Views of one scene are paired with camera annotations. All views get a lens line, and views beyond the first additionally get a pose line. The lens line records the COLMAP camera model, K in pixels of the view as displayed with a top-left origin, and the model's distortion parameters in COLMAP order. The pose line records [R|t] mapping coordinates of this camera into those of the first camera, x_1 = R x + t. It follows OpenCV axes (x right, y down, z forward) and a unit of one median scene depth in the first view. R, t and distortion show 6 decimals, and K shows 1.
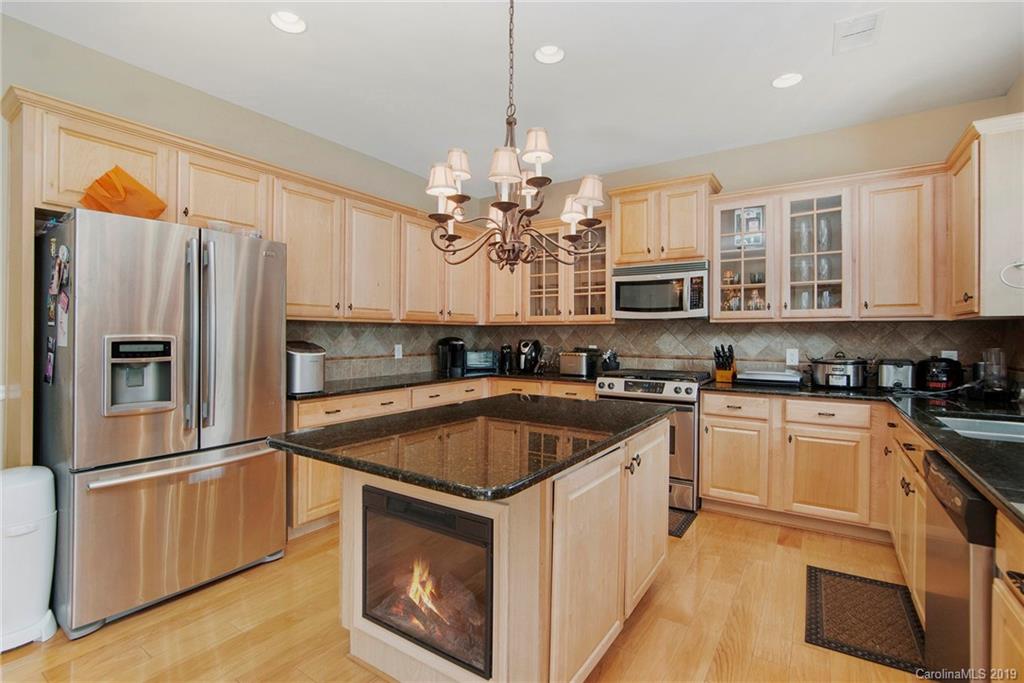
lens RADIAL K [[465.0, 0, 528.1], [0, 465.0, 340.7], [0, 0, 1]] dist [-0.033387, 0.003401]
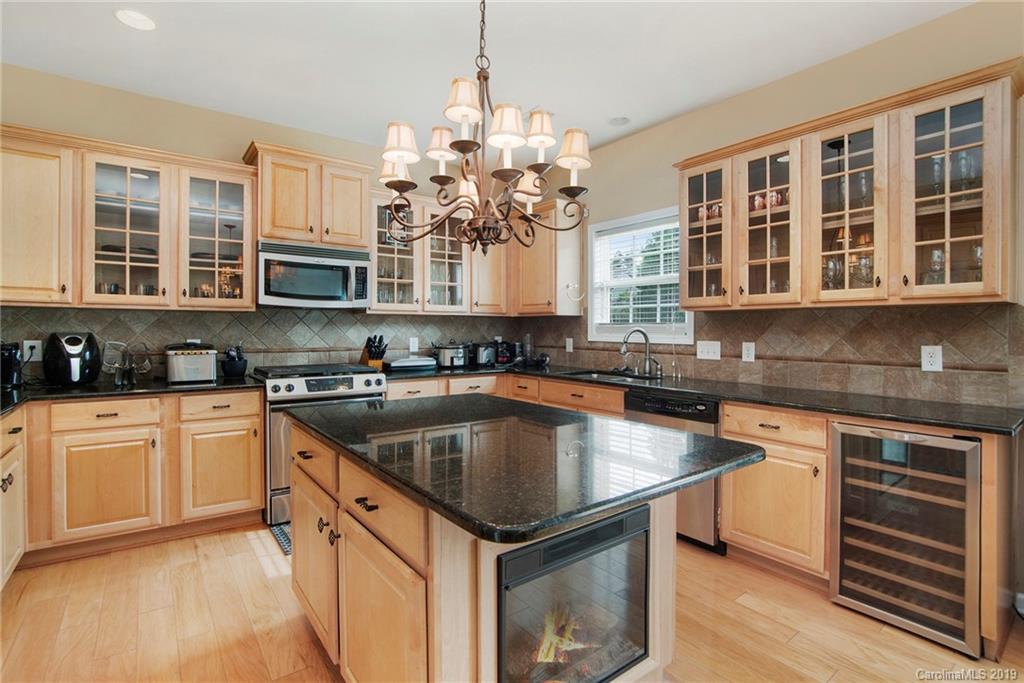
lens RADIAL K [[481.3, 0, 521.2], [0, 481.3, 333.4], [0, 0, 1]] dist [-0.023816, 0.000027]
pose [[0.336031, -0.012652, 0.941766, -0.465691], [0.007802, 0.999913, 0.010649, -0.004194], [-0.941819, 0.003769, 0.336100, 0.327137]]
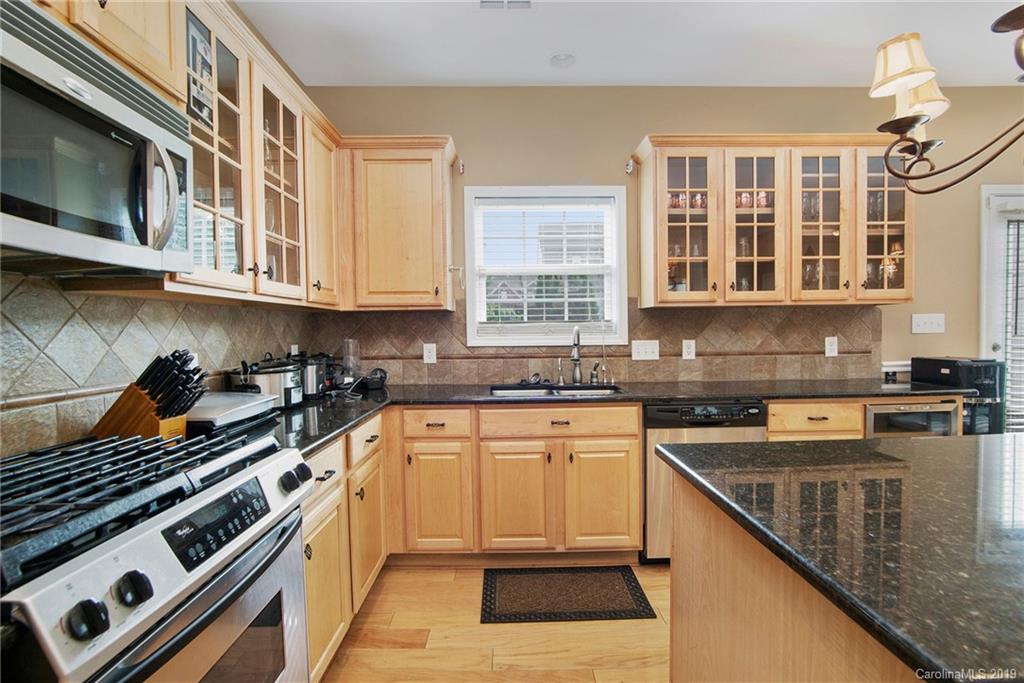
lens RADIAL K [[481.3, 0, 509.4], [0, 481.3, 346.2], [0, 0, 1]] dist [-0.023816, 0.000027]
pose [[-0.548756, -0.023730, 0.835646, -0.062758], [0.018475, 0.999009, 0.040501, -0.005164], [-0.835779, 0.037664, -0.547773, 0.962778]]
